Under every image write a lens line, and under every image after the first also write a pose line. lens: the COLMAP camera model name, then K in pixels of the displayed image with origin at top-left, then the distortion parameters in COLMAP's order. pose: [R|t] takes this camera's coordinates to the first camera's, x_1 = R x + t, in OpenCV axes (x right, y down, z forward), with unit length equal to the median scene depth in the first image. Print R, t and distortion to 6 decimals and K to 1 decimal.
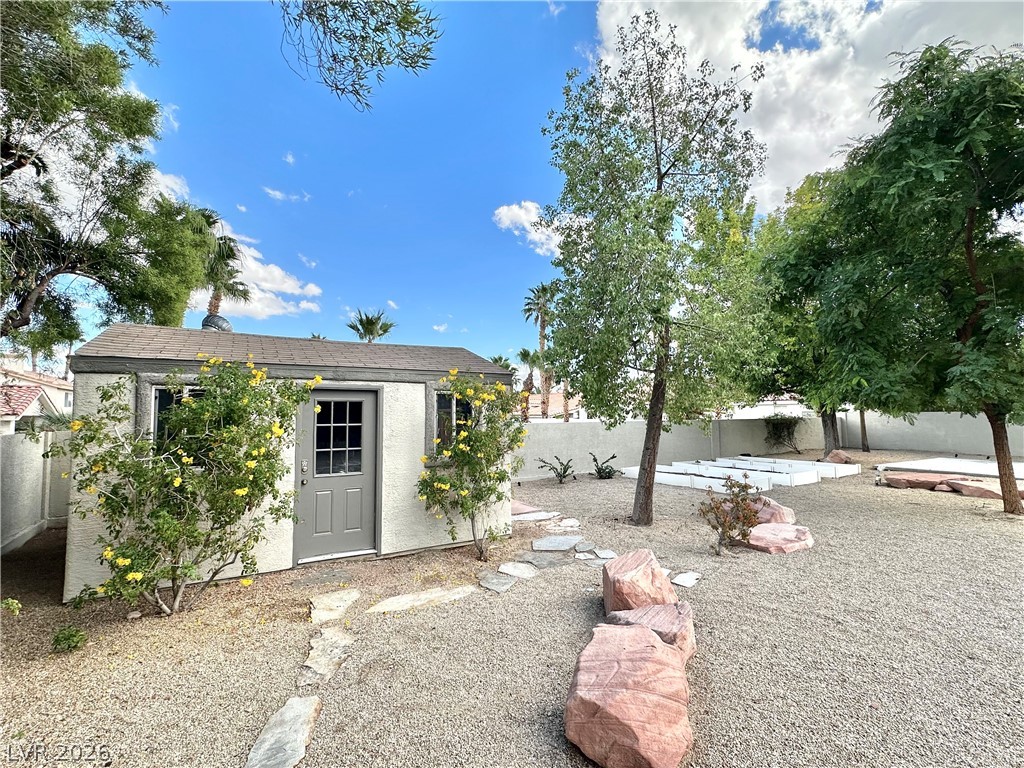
lens RADIAL K [[468.6, 0, 511.5], [0, 468.6, 383.2], [0, 0, 1]] dist [0.000864, 0.001052]
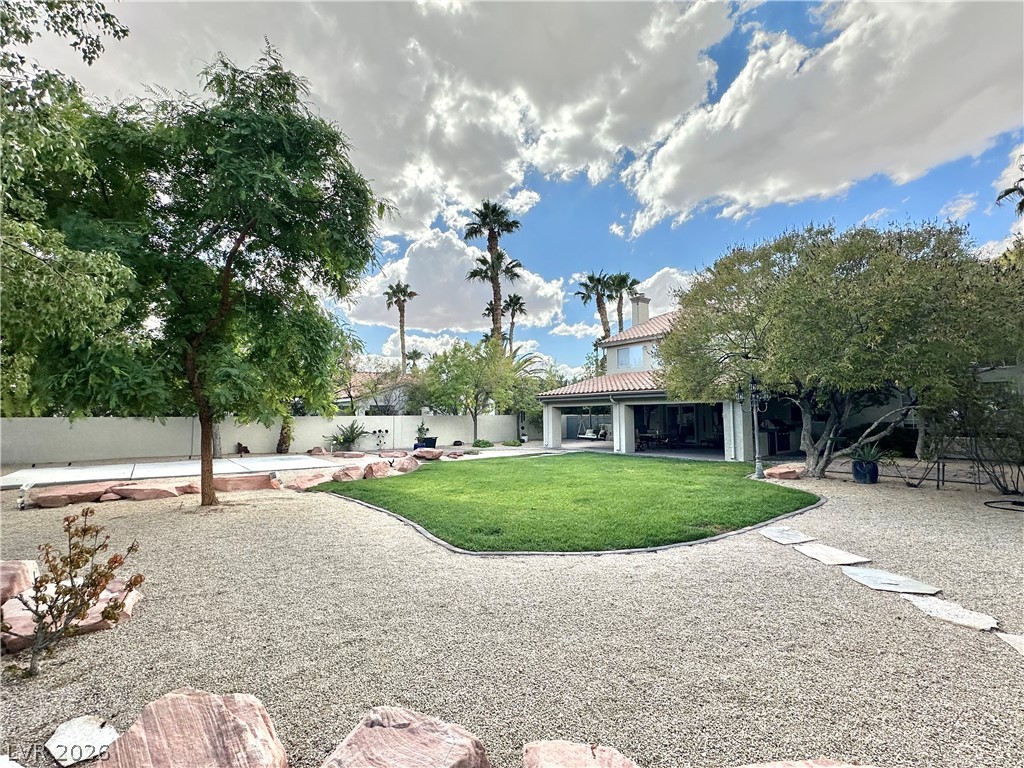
lens RADIAL K [[468.6, 0, 517.2], [0, 468.6, 384.1], [0, 0, 1]] dist [0.000864, 0.001052]
pose [[-0.104315, 0.073152, 0.991850, -0.122109], [-0.056773, 0.995227, -0.079372, 0.038780], [-0.992923, -0.064591, -0.099664, 0.399529]]
